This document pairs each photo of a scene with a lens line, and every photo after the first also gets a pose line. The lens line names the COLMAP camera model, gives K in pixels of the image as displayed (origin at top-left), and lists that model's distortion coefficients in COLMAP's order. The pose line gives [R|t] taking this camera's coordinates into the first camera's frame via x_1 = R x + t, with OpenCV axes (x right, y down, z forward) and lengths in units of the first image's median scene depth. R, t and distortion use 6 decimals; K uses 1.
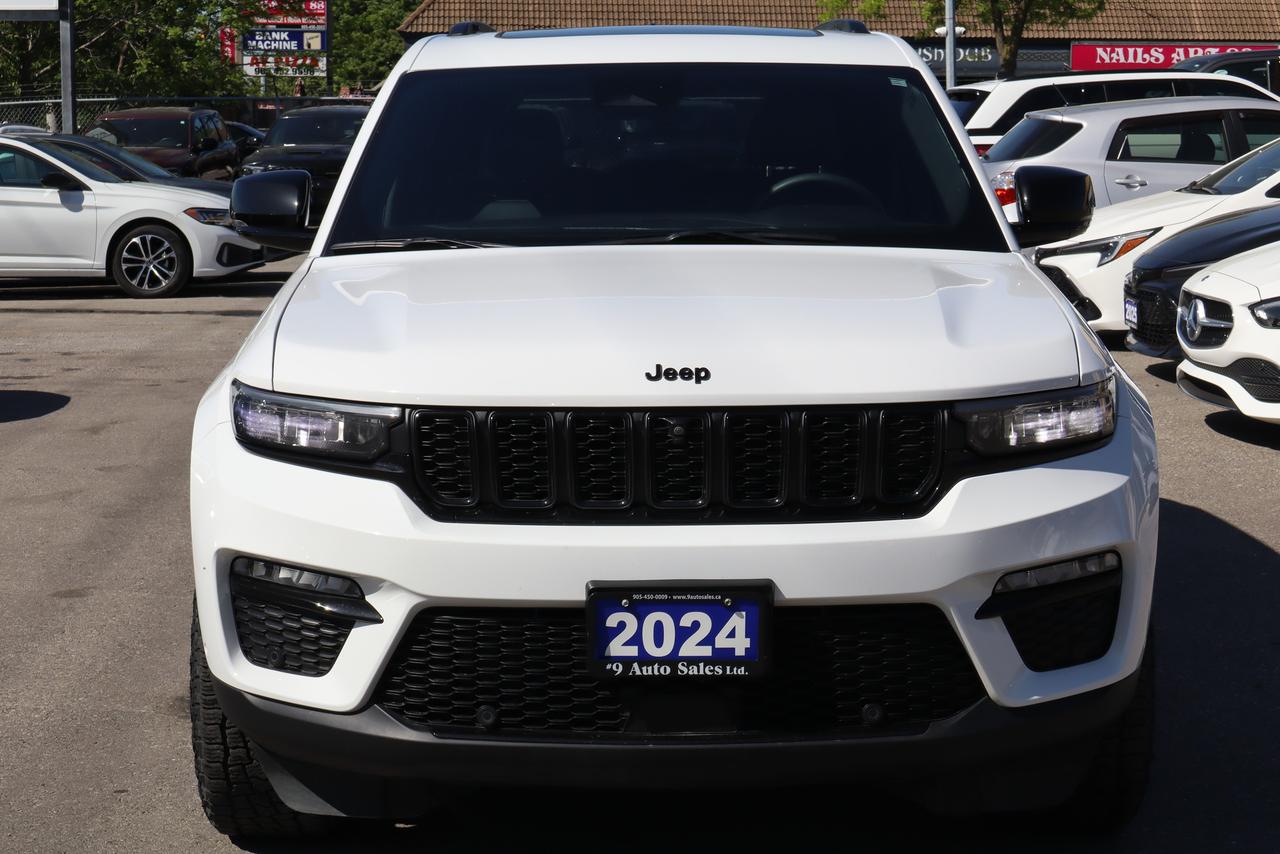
lens RADIAL K [[2550.2, 0, 642.8], [0, 2550.2, 423.1], [0, 0, 1]] dist [-0.012322, 0.000000]
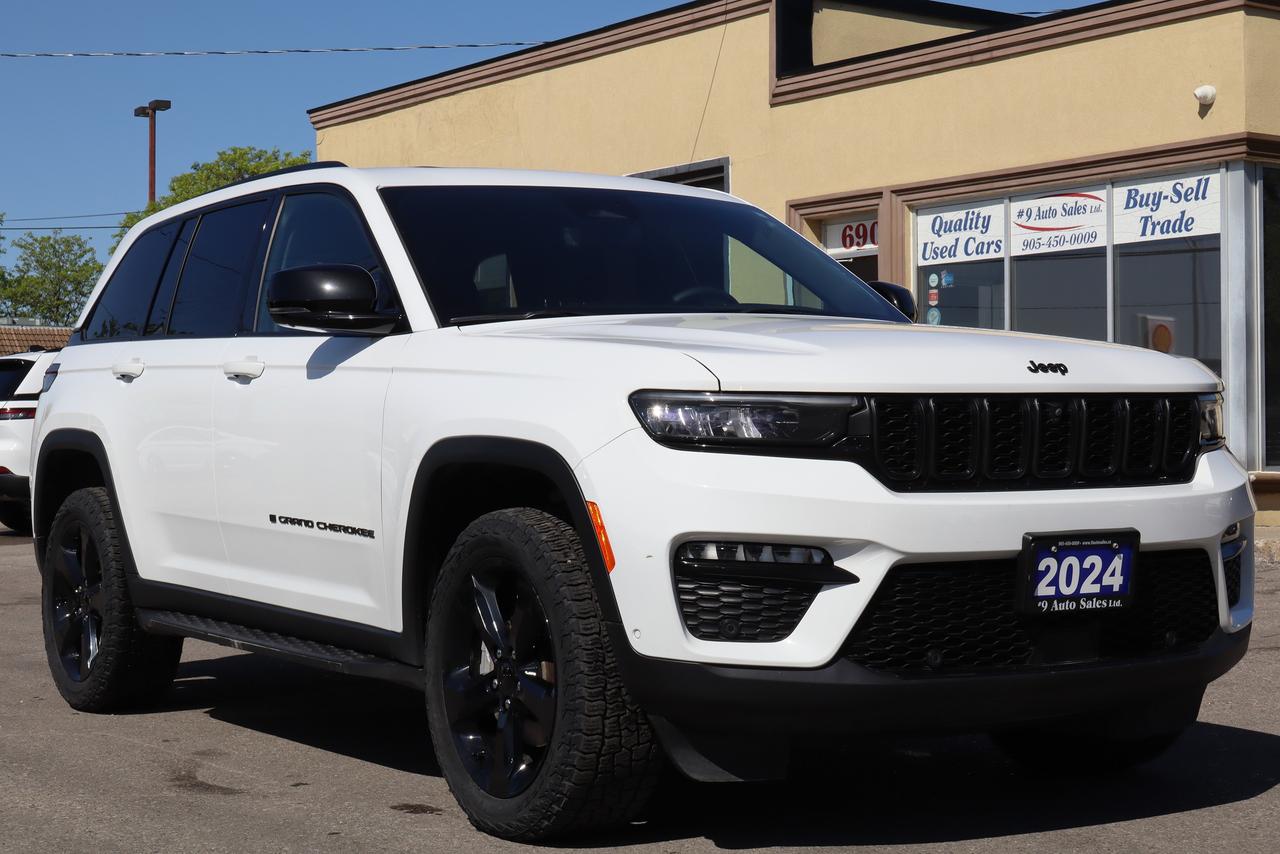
lens RADIAL K [[2306.8, 0, 638.4], [0, 2306.8, 430.2], [0, 0, 1]] dist [-0.048780, 0.000000]
pose [[0.847937, -0.003265, 0.530087, -0.750686], [0.072521, 0.991293, -0.109901, 0.119689], [-0.525113, 0.131631, 0.840791, 0.171702]]
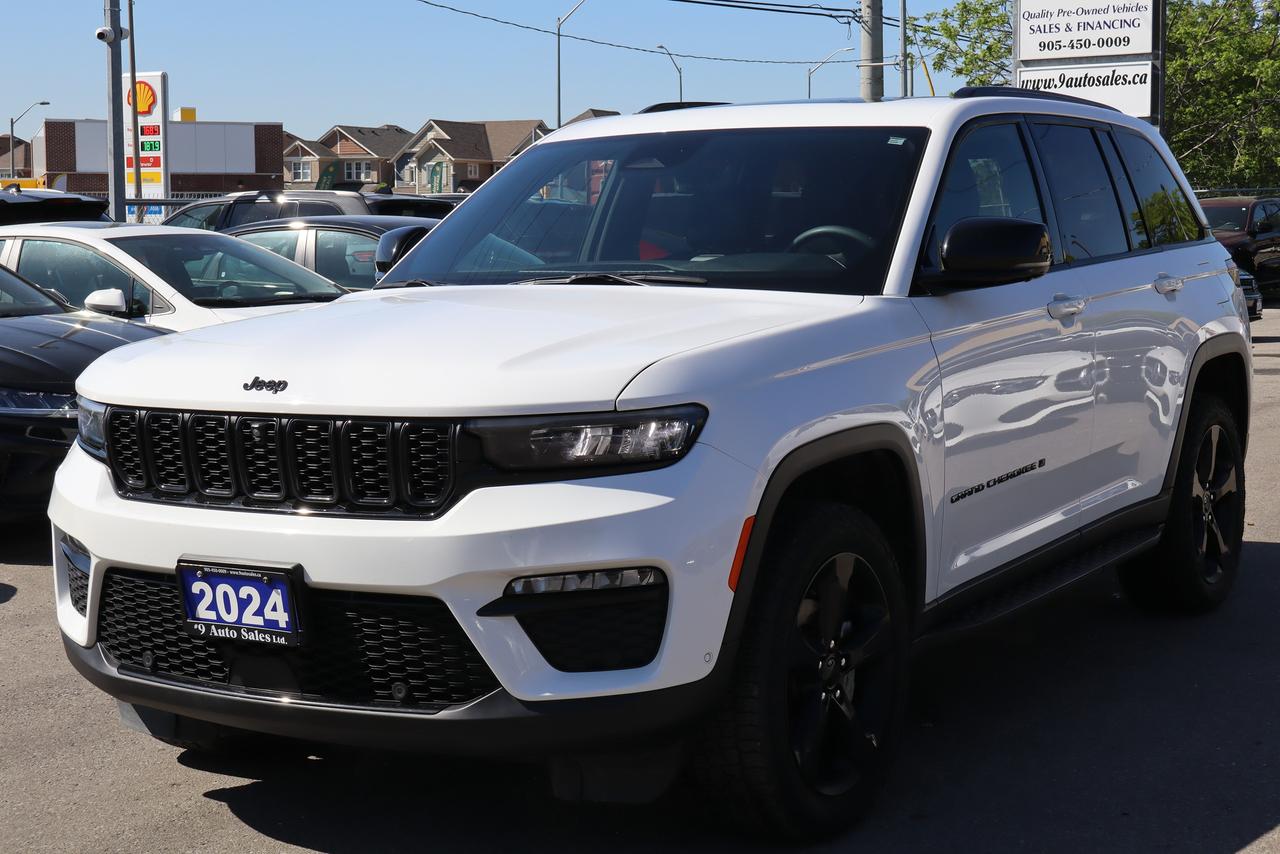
lens RADIAL K [[2072.3, 0, 636.8], [0, 2072.3, 425.2], [0, 0, 1]] dist [0.047164, 0.000000]
pose [[0.853700, 0.041257, -0.519128, 0.665125], [-0.050130, 0.998738, -0.003065, -0.006359], [0.518347, 0.028640, 0.854691, 0.269893]]
